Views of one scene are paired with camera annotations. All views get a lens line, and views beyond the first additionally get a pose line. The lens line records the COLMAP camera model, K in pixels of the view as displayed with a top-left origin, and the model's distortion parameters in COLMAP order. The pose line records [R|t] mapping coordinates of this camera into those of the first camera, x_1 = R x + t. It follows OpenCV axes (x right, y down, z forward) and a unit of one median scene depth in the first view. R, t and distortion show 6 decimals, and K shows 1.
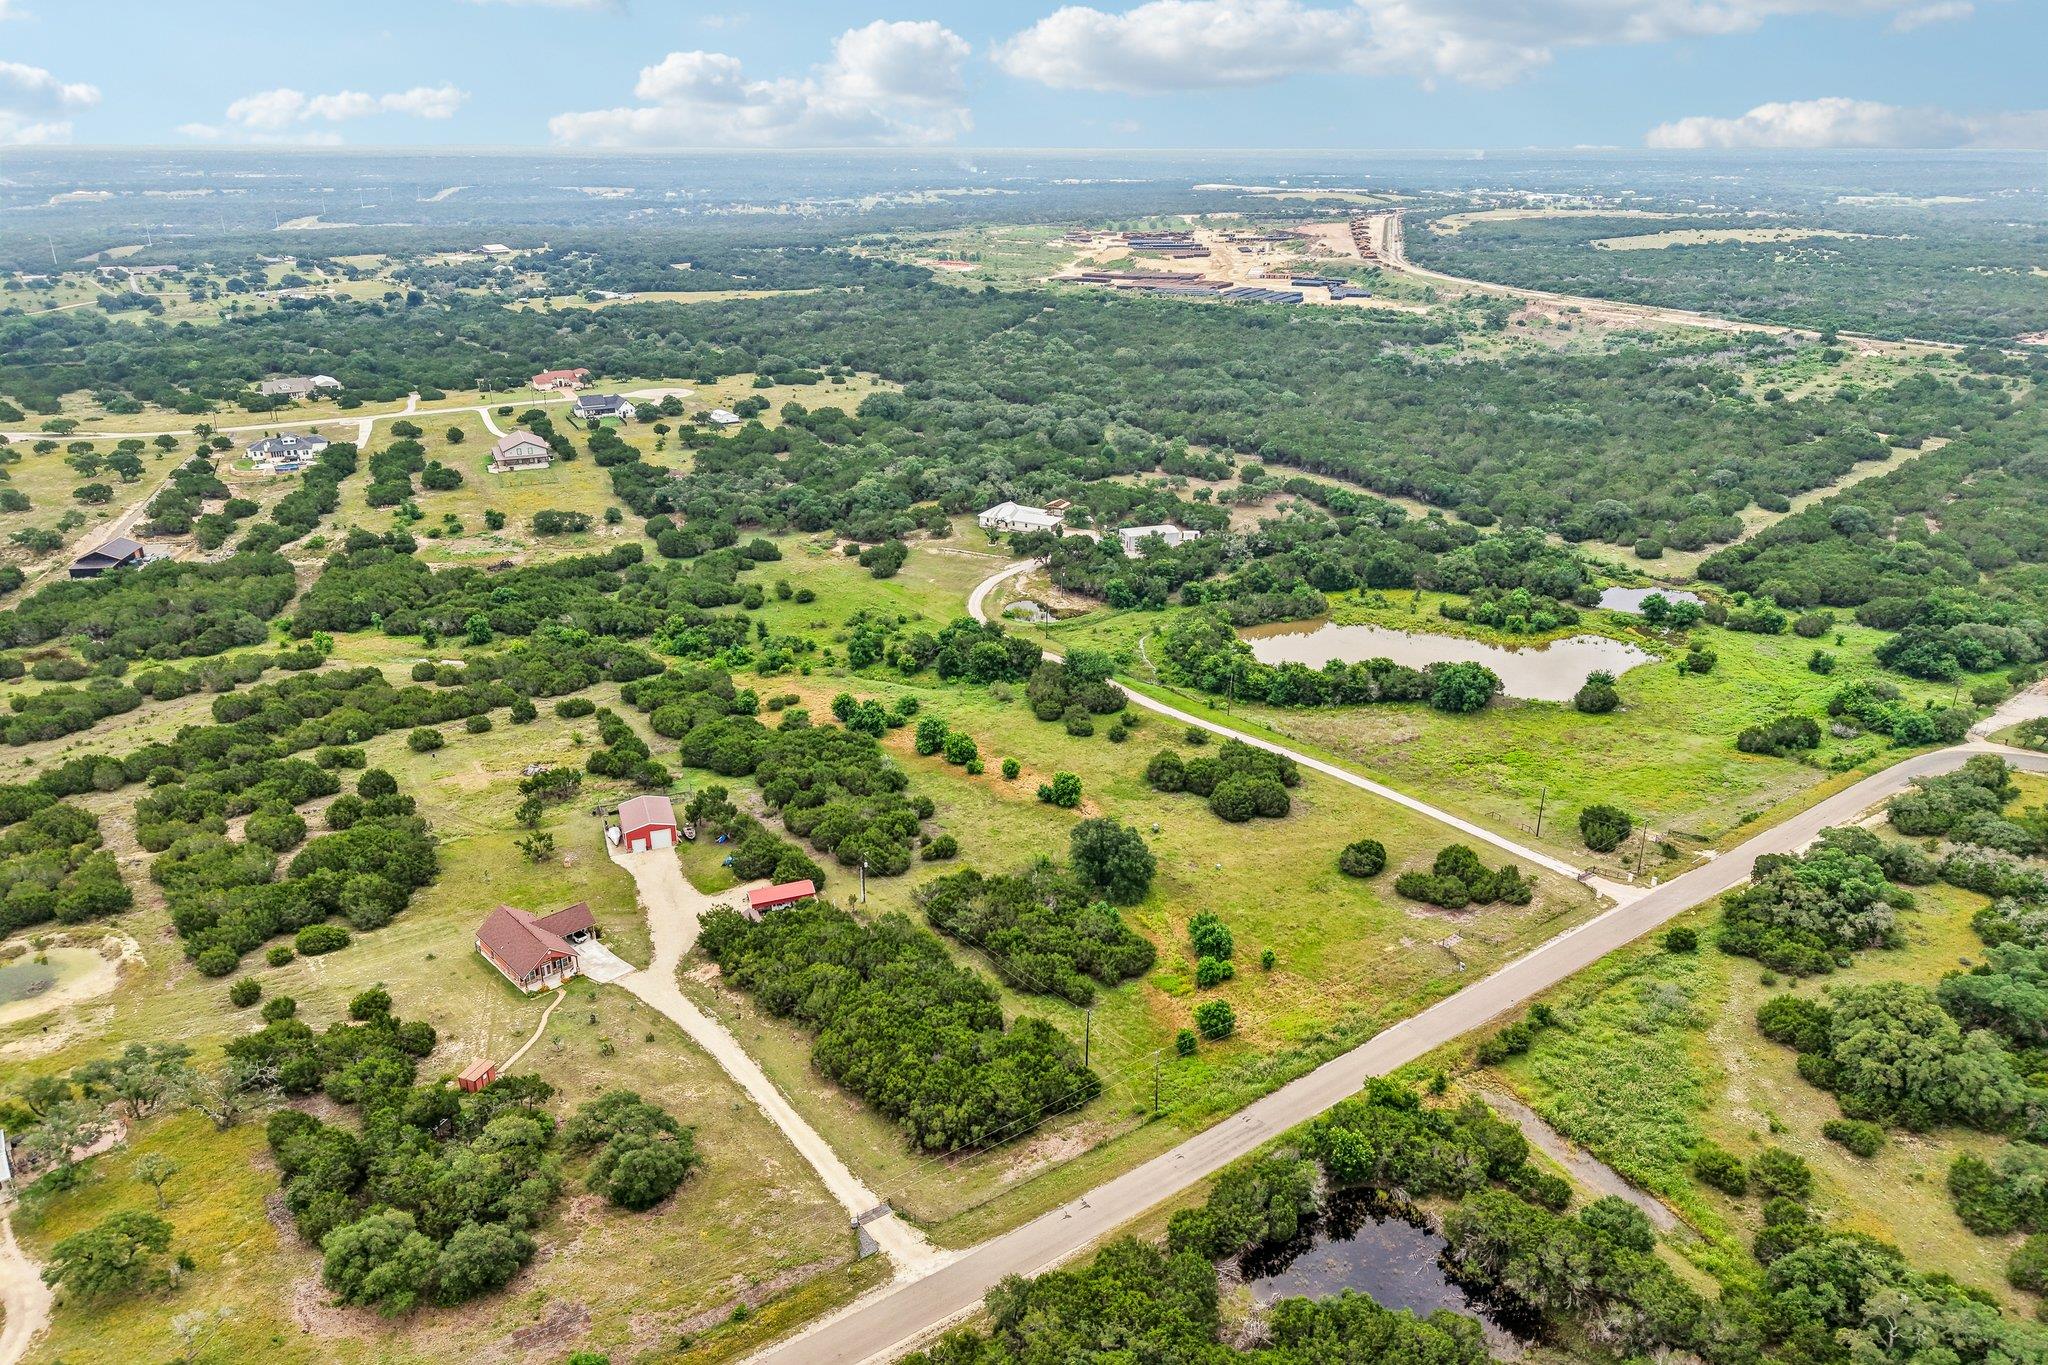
lens RADIAL K [[1341.2, 0, 1017.5], [0, 1341.2, 682.6], [0, 0, 1]] dist [0.030608, -0.034262]
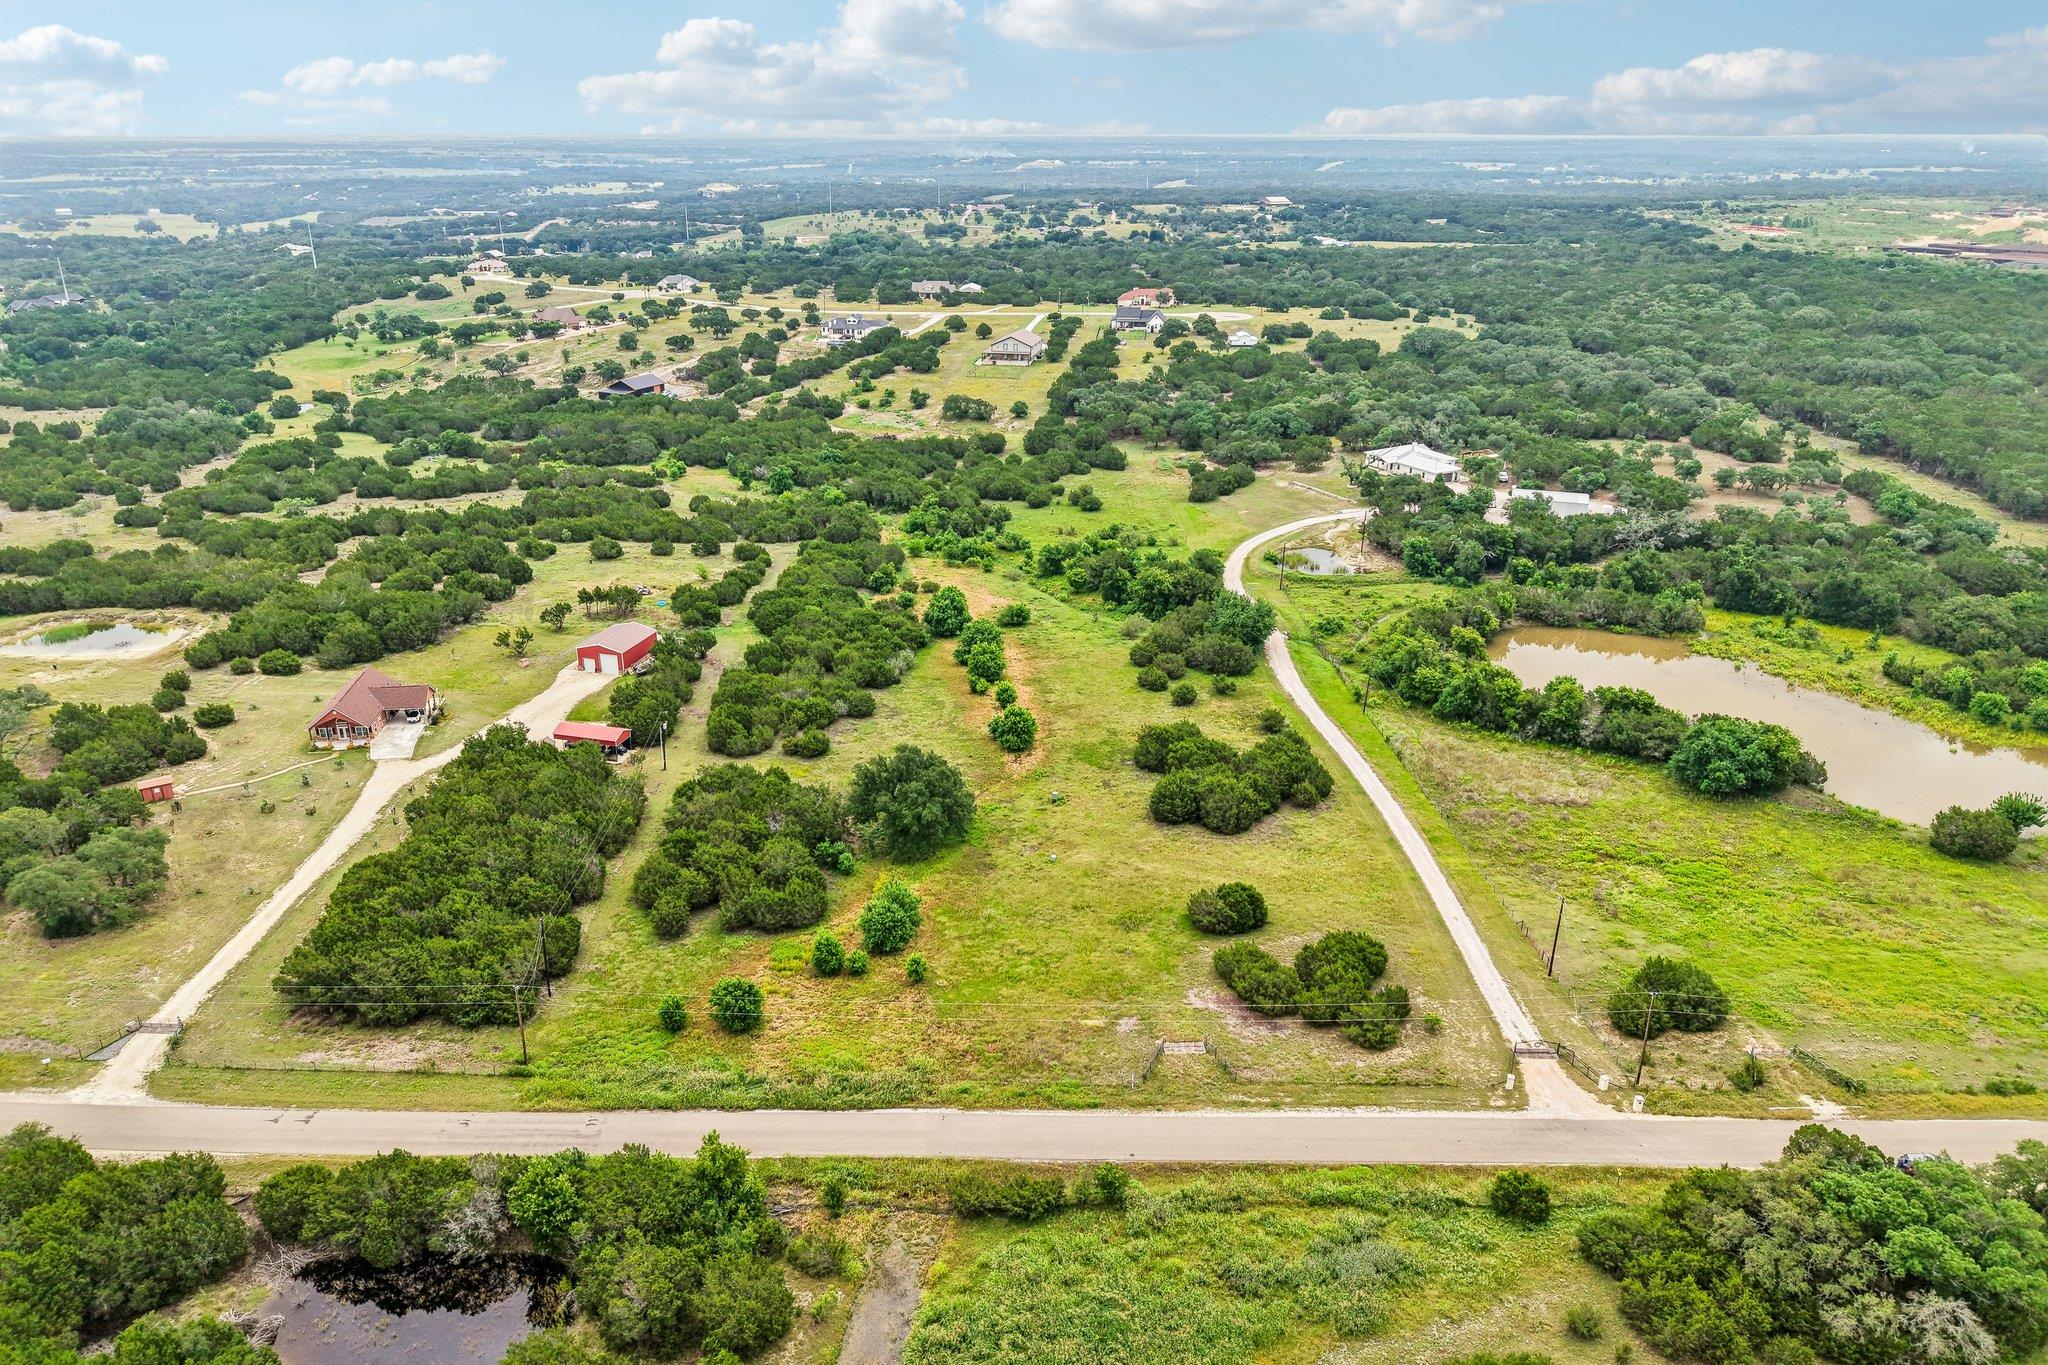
lens RADIAL K [[1341.2, 0, 1017.5], [0, 1341.2, 682.6], [0, 0, 1]] dist [0.030608, -0.034262]
pose [[0.807246, 0.223579, -0.546229, 0.472691], [-0.219215, 0.972849, 0.074234, -0.005376], [0.547995, 0.059816, 0.834340, 0.347284]]
